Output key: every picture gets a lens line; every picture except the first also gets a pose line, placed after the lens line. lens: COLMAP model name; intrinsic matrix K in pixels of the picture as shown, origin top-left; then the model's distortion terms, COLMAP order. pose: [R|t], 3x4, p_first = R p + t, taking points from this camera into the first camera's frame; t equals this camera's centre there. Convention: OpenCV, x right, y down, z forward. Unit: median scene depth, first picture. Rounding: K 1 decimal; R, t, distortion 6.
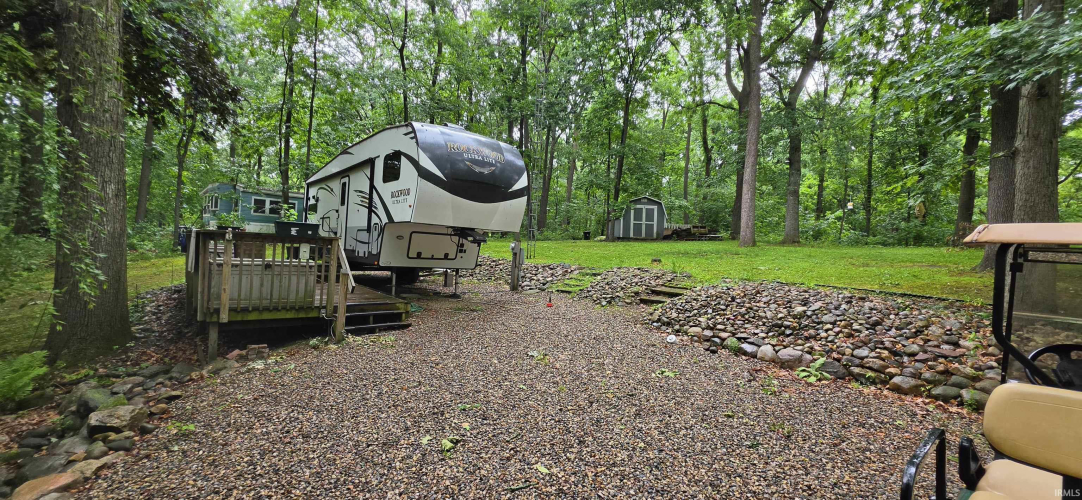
lens RADIAL K [[425.0, 0, 541.0], [0, 425.0, 250.0], [0, 0, 1]] dist [-0.000498, -0.000091]
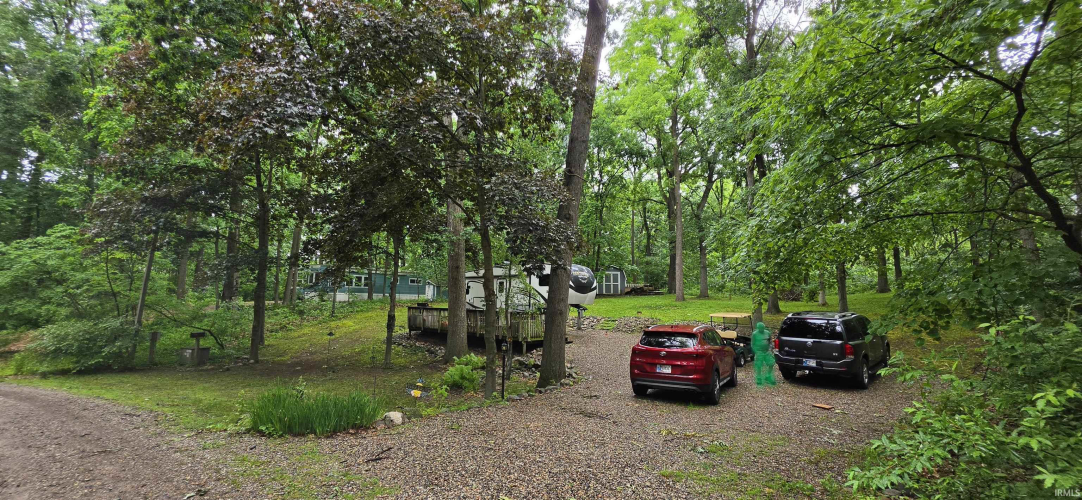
lens RADIAL K [[425.0, 0, 541.0], [0, 425.0, 250.0], [0, 0, 1]] dist [-0.000498, -0.000091]
pose [[0.988223, -0.013426, 0.152433, -0.229804], [0.029591, 0.994108, -0.104275, -0.034121], [-0.150135, 0.107558, 0.982797, -0.437244]]
